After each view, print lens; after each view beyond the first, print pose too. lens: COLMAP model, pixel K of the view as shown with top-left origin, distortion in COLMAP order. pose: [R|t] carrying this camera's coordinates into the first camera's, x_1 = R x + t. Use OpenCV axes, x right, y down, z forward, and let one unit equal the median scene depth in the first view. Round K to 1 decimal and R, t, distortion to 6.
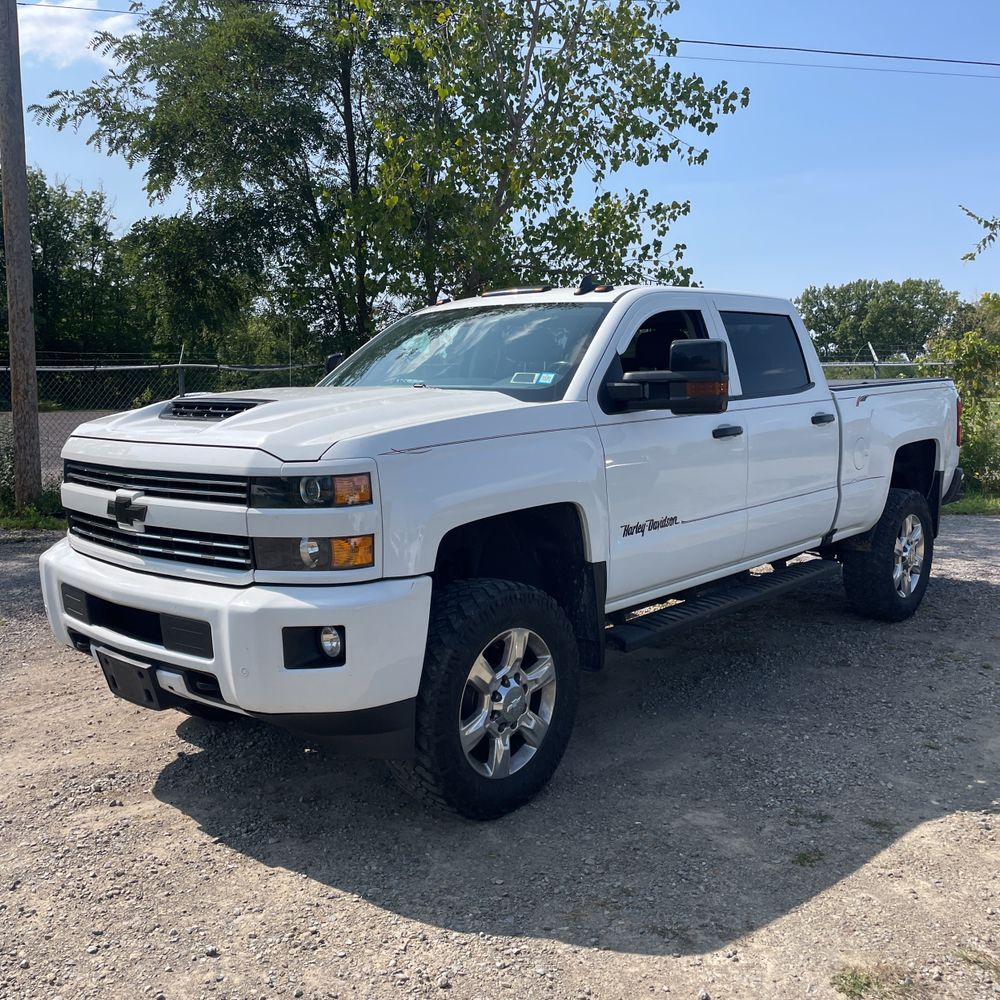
lens RADIAL K [[989.9, 0, 518.0], [0, 989.9, 503.0], [0, 0, 1]] dist [0.125990, -0.167364]
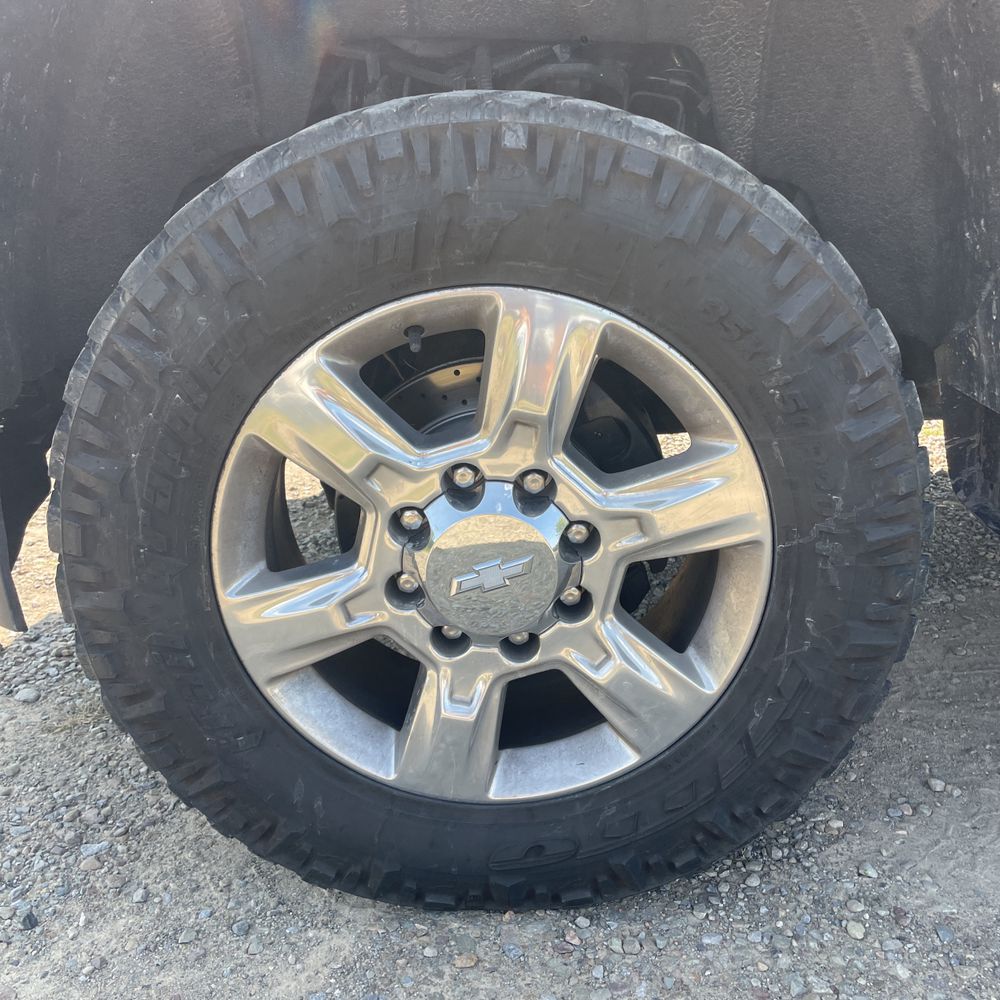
lens RADIAL K [[989.9, 0, 518.0], [0, 989.9, 503.0], [0, 0, 1]] dist [0.125990, -0.167364]
pose [[0.651007, 0.256715, -0.714344, 0.171365], [-0.088411, 0.960314, 0.264537, 0.103662], [0.753905, -0.109060, 0.647868, 0.770684]]
